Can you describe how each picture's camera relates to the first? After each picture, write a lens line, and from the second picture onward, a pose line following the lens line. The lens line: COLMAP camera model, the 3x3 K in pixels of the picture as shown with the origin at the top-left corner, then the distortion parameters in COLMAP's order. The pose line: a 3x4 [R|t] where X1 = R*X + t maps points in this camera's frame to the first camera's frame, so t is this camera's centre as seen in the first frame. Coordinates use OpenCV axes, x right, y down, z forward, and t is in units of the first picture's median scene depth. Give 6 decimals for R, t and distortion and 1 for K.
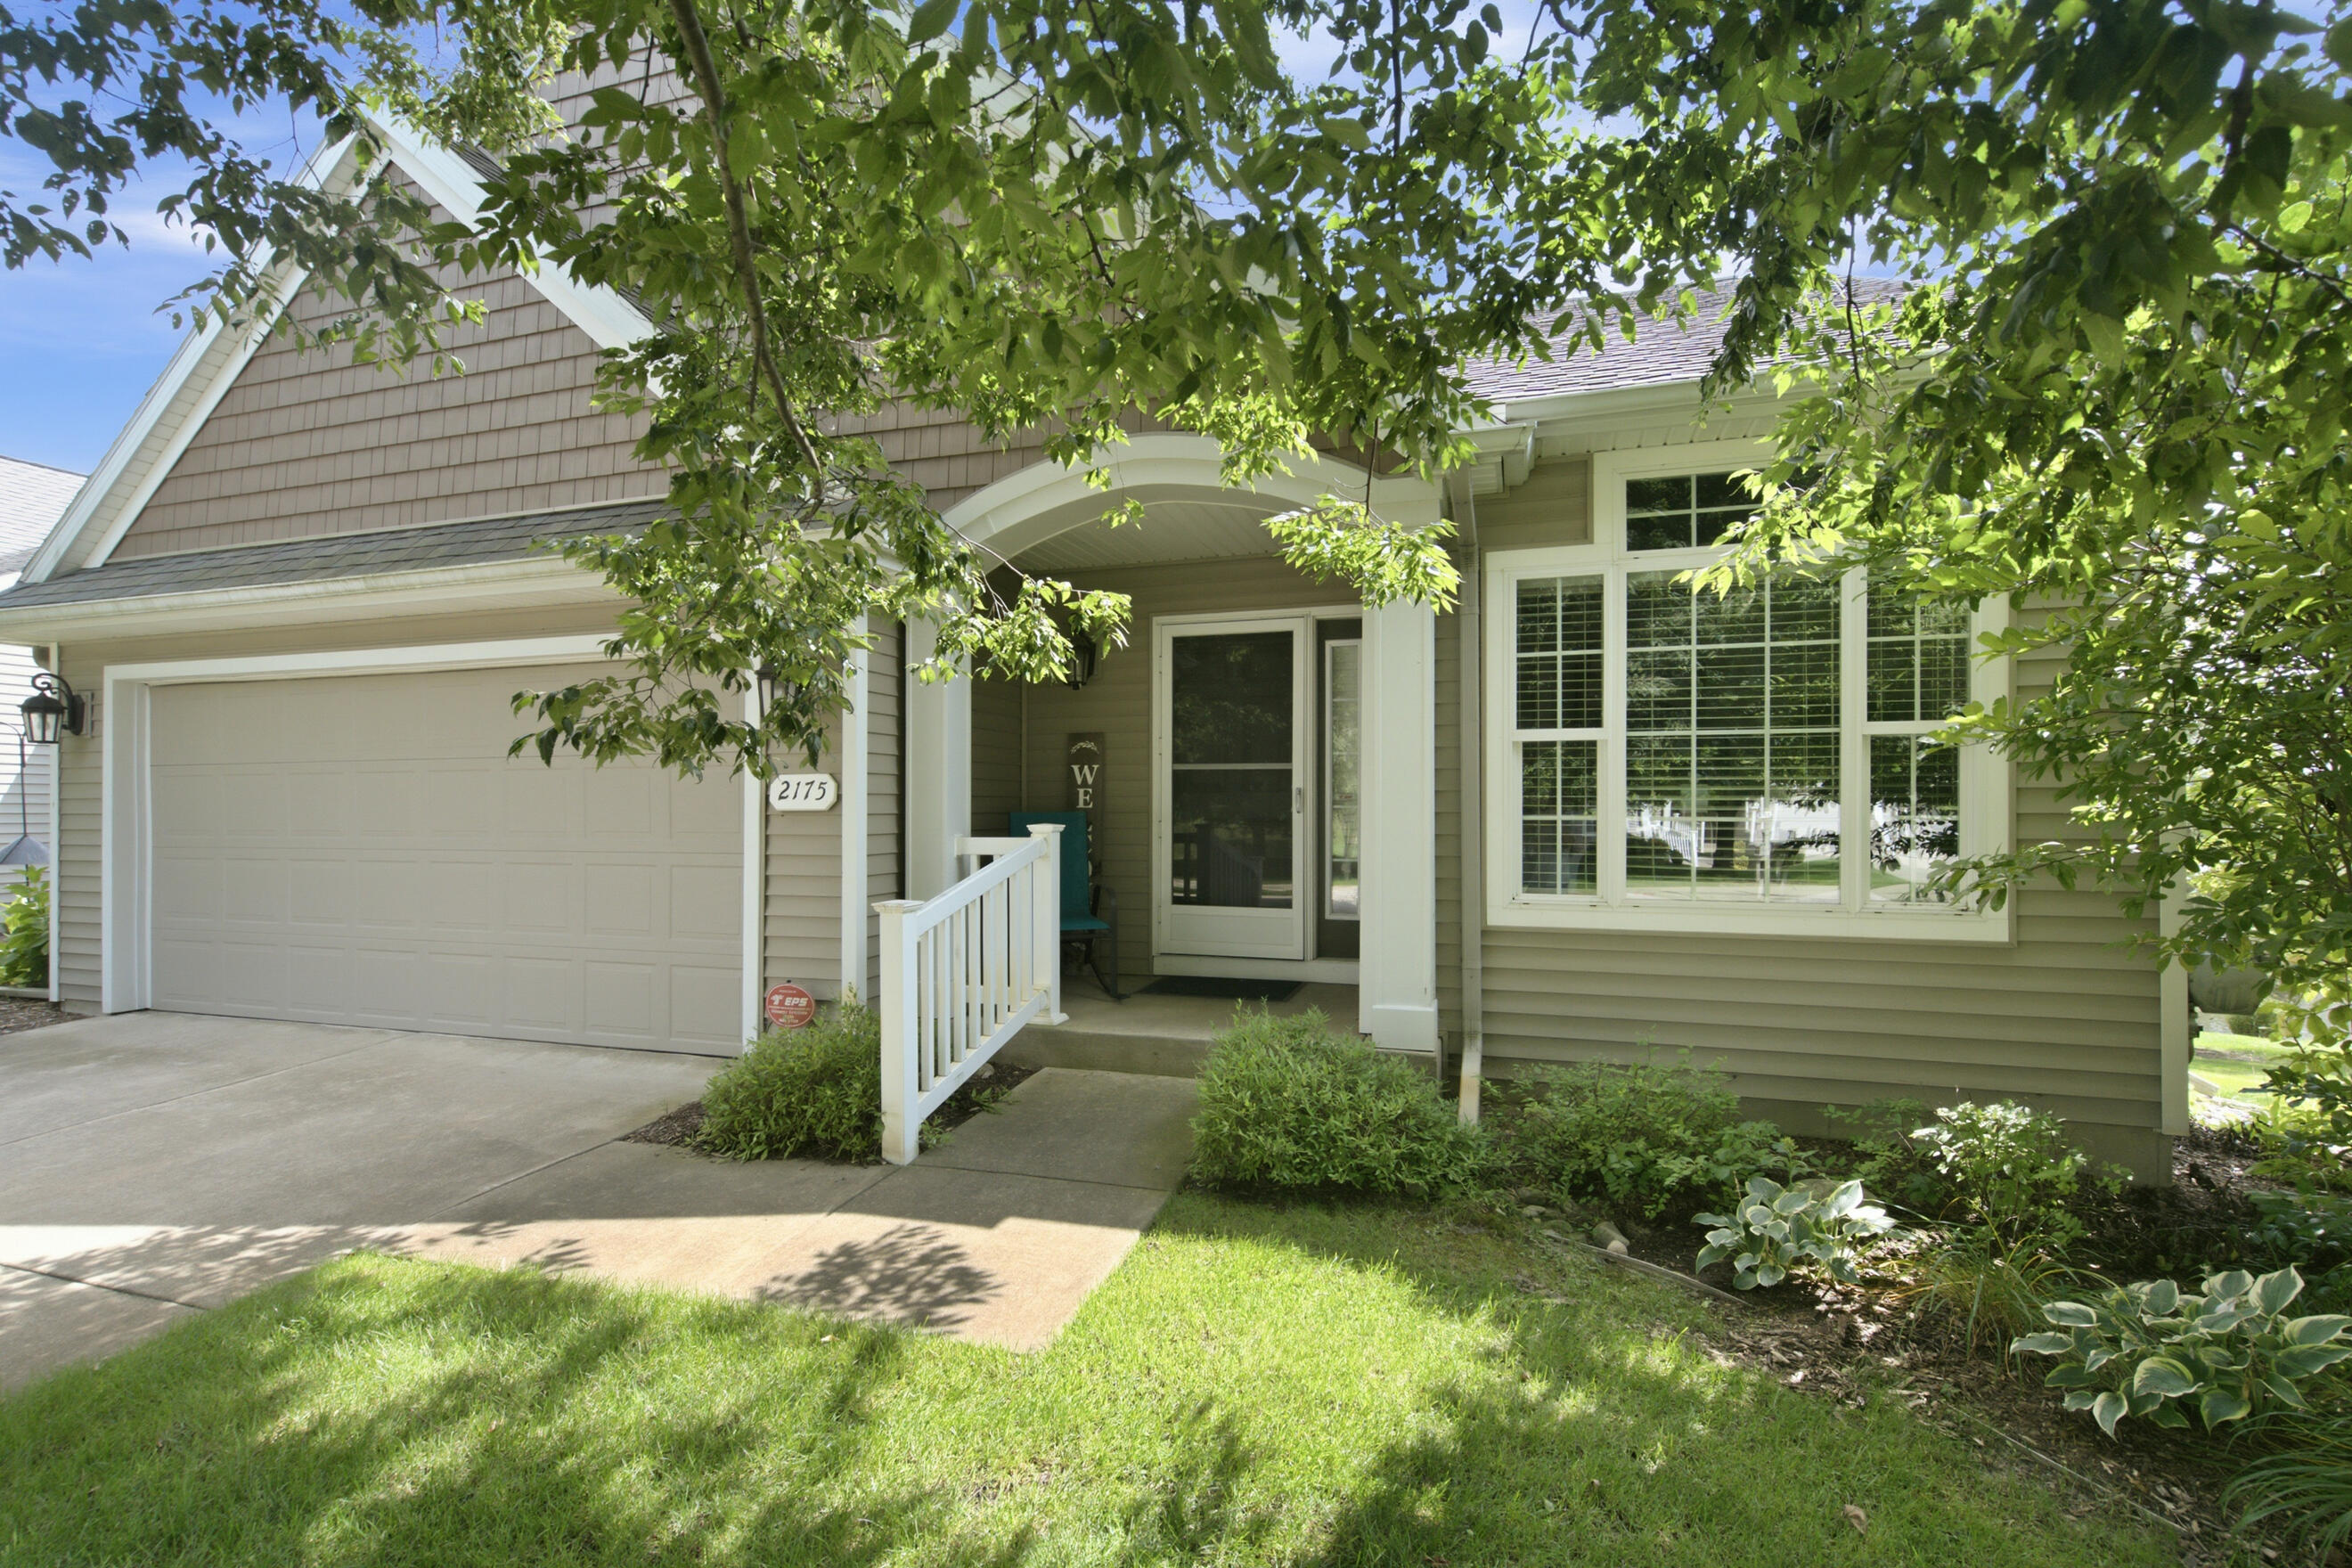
lens RADIAL K [[1085.9, 0, 1176.0], [0, 1085.9, 784.0], [0, 0, 1]] dist [0.000163, 0.000337]
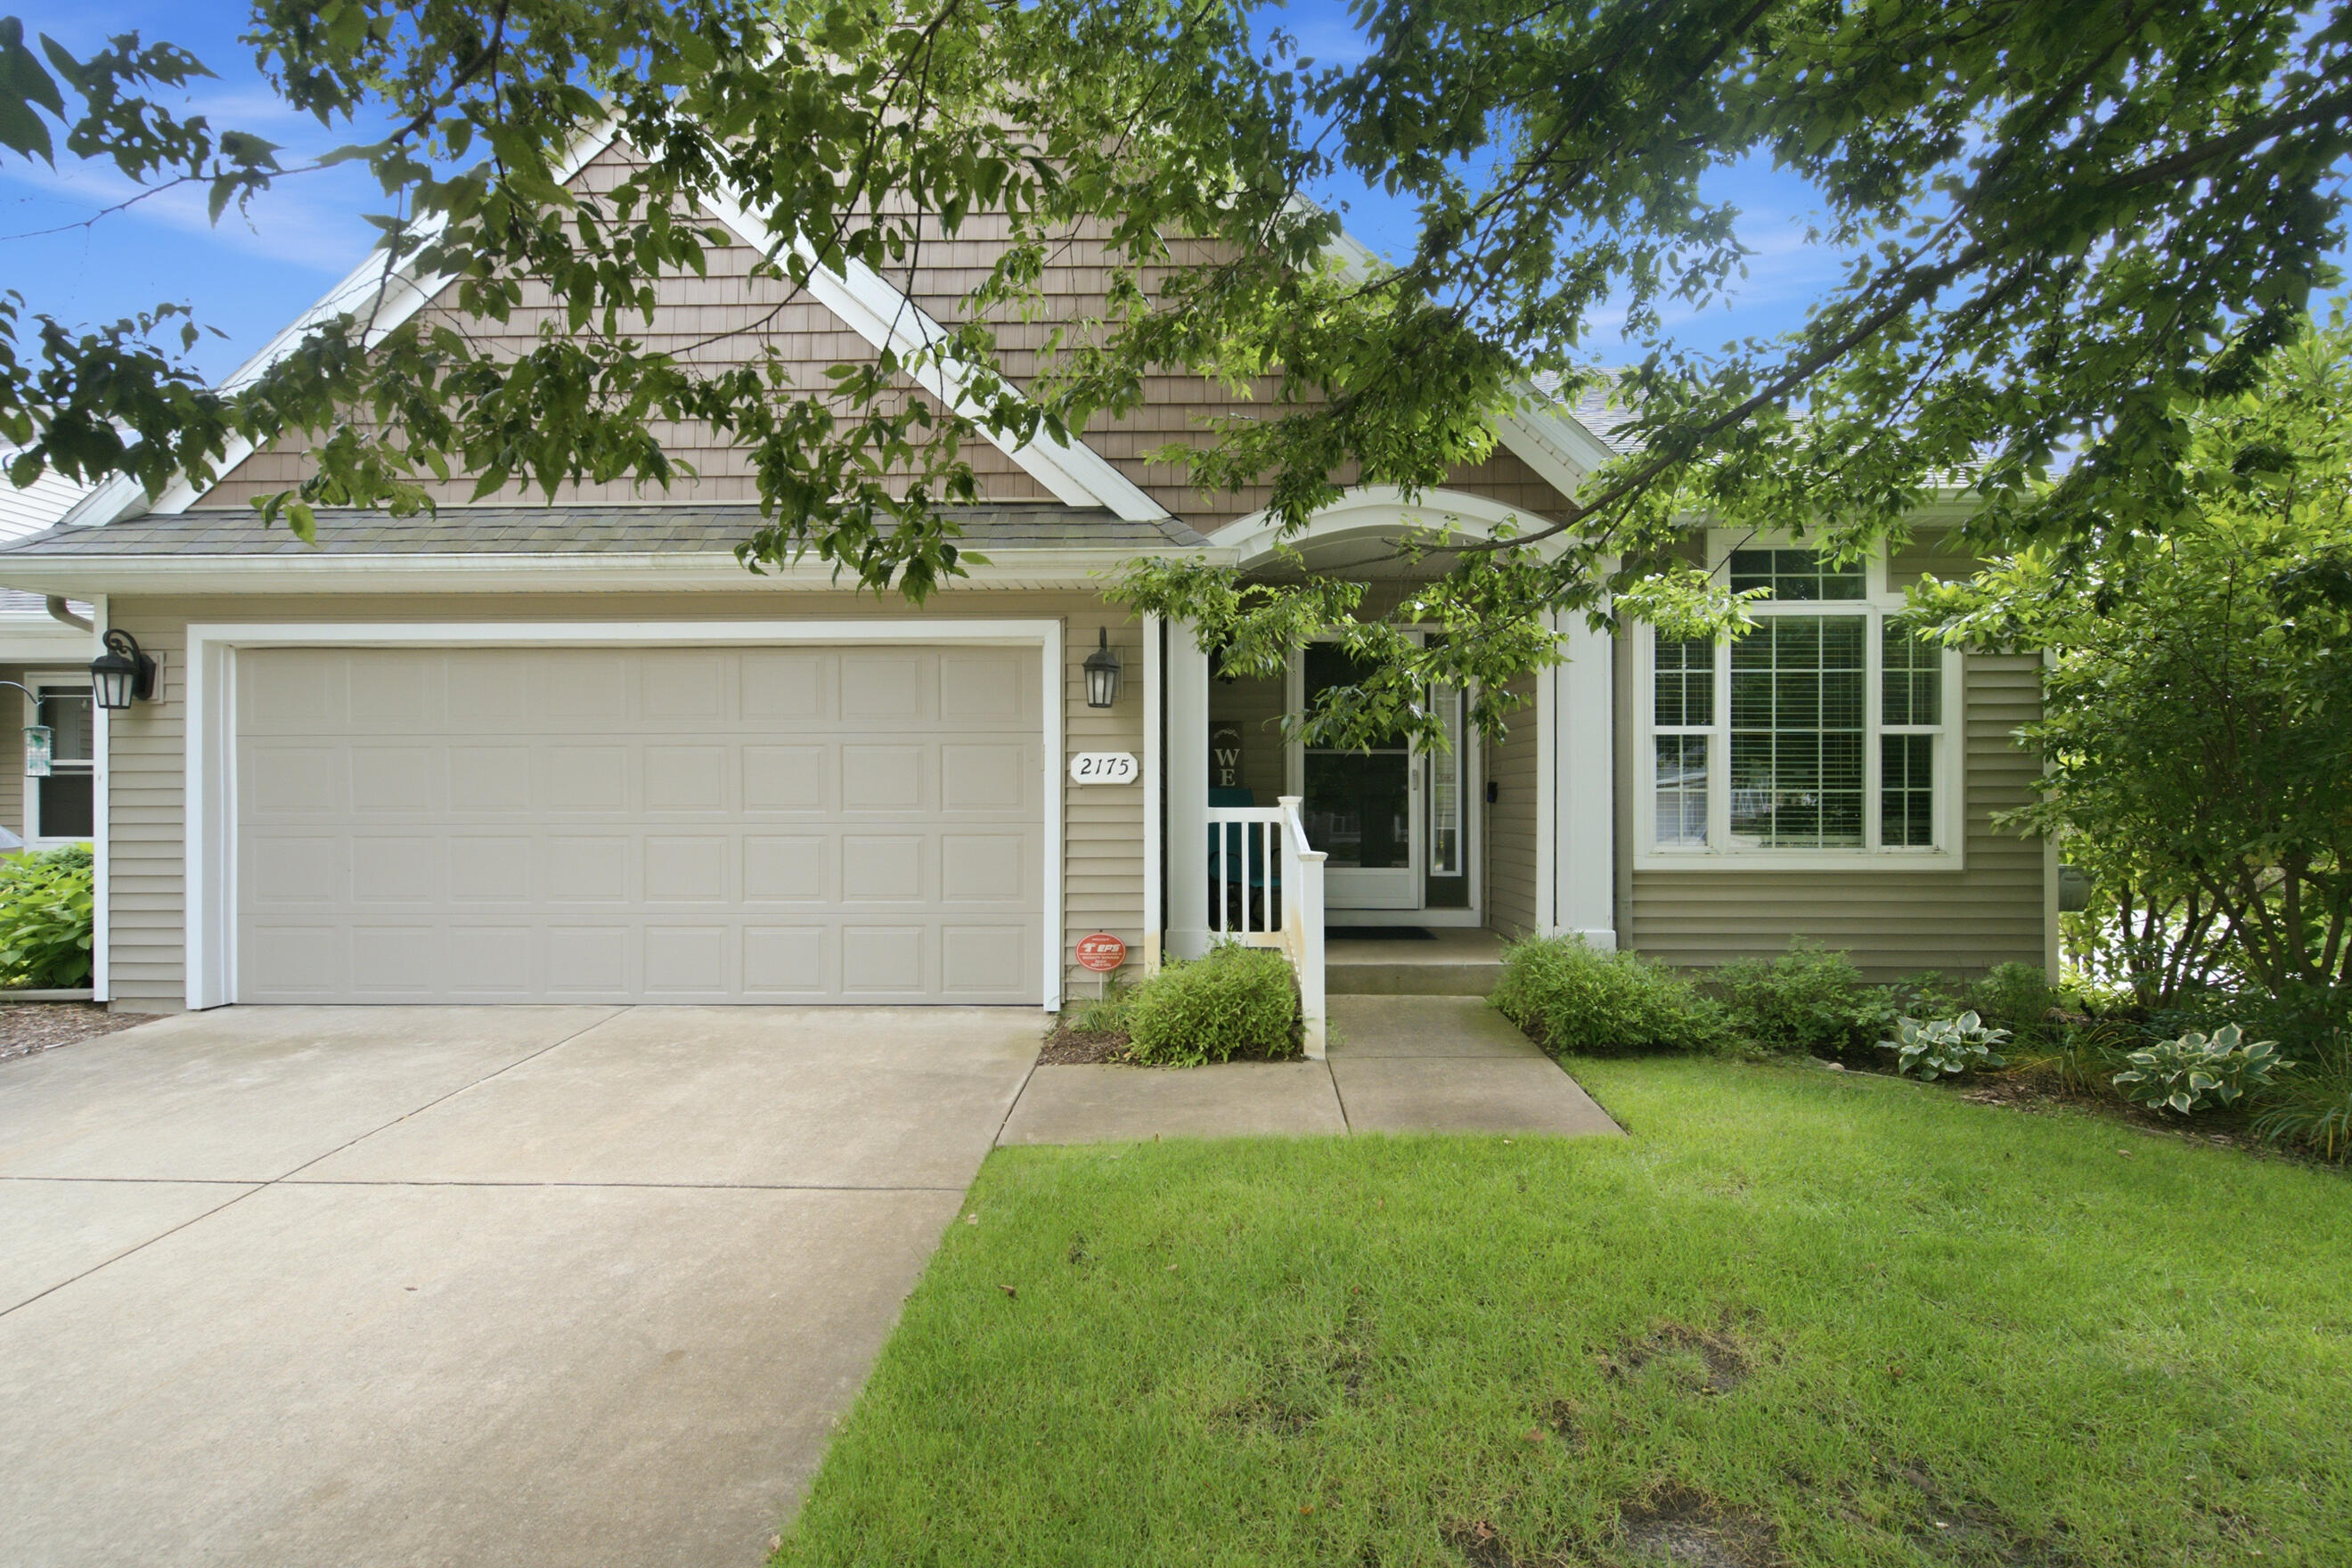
lens RADIAL K [[1085.9, 0, 1176.0], [0, 1085.9, 784.0], [0, 0, 1]] dist [0.000163, 0.000337]
pose [[0.959837, 0.004721, 0.280520, -0.641953], [-0.005992, 0.999975, 0.003675, 0.021358], [-0.280496, -0.005208, 0.959841, -0.140301]]
